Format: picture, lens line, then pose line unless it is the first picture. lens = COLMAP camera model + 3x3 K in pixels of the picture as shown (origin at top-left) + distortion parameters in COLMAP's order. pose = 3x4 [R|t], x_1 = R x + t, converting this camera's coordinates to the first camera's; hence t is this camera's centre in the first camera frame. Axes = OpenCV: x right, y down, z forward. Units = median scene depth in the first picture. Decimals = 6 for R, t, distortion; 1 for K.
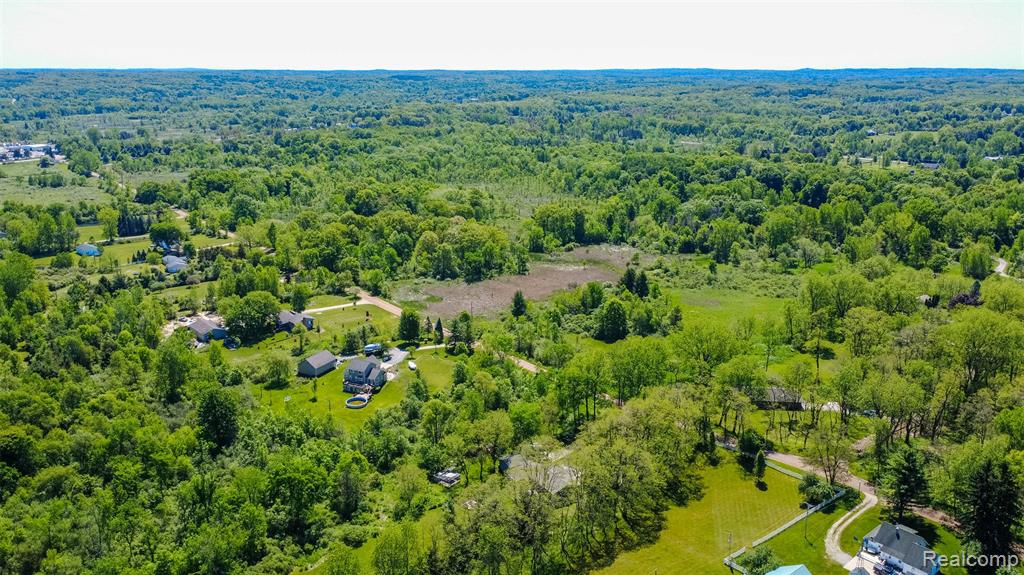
lens RADIAL K [[769.3, 0, 509.7], [0, 769.3, 288.3], [0, 0, 1]] dist [0.004722, 0.001187]
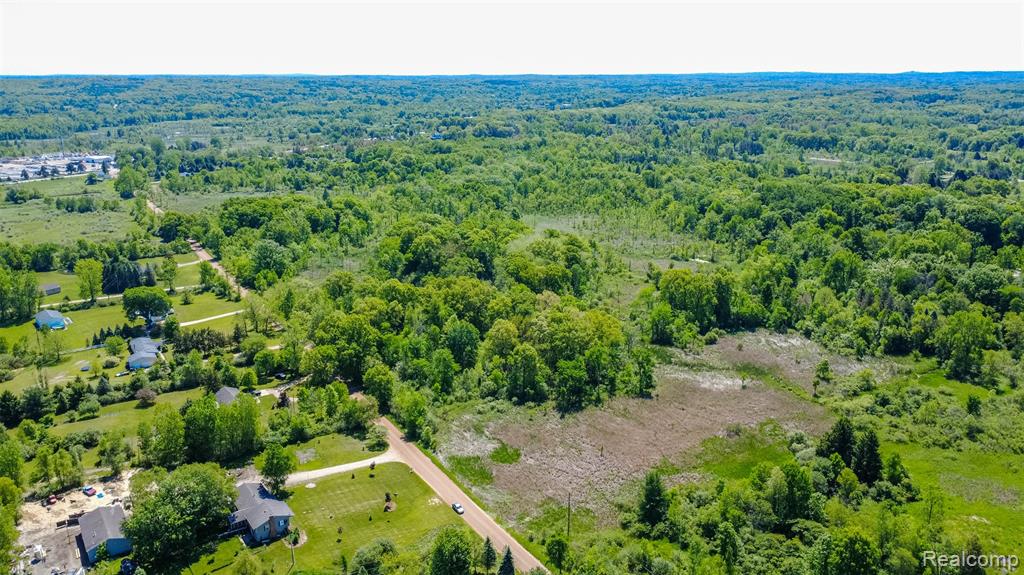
lens RADIAL K [[769.3, 0, 510.8], [0, 769.3, 296.3], [0, 0, 1]] dist [0.004722, 0.001187]
pose [[0.993455, 0.028580, -0.110594, -0.022478], [-0.028112, 0.999588, 0.005793, -0.083979], [0.110714, -0.002646, 0.993849, 0.293738]]
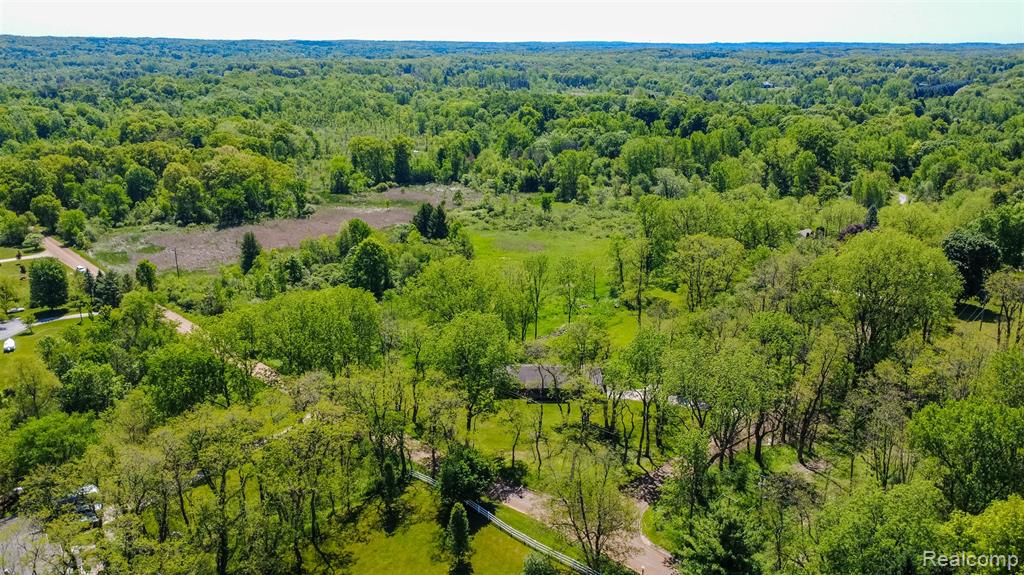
lens RADIAL K [[769.3, 0, 500.6], [0, 769.3, 277.9], [0, 0, 1]] dist [0.004722, 0.001187]
pose [[0.995285, -0.021667, 0.094544, 0.115113], [0.019281, 0.999474, 0.026080, 0.020494], [-0.095060, -0.024134, 0.995179, 0.190605]]
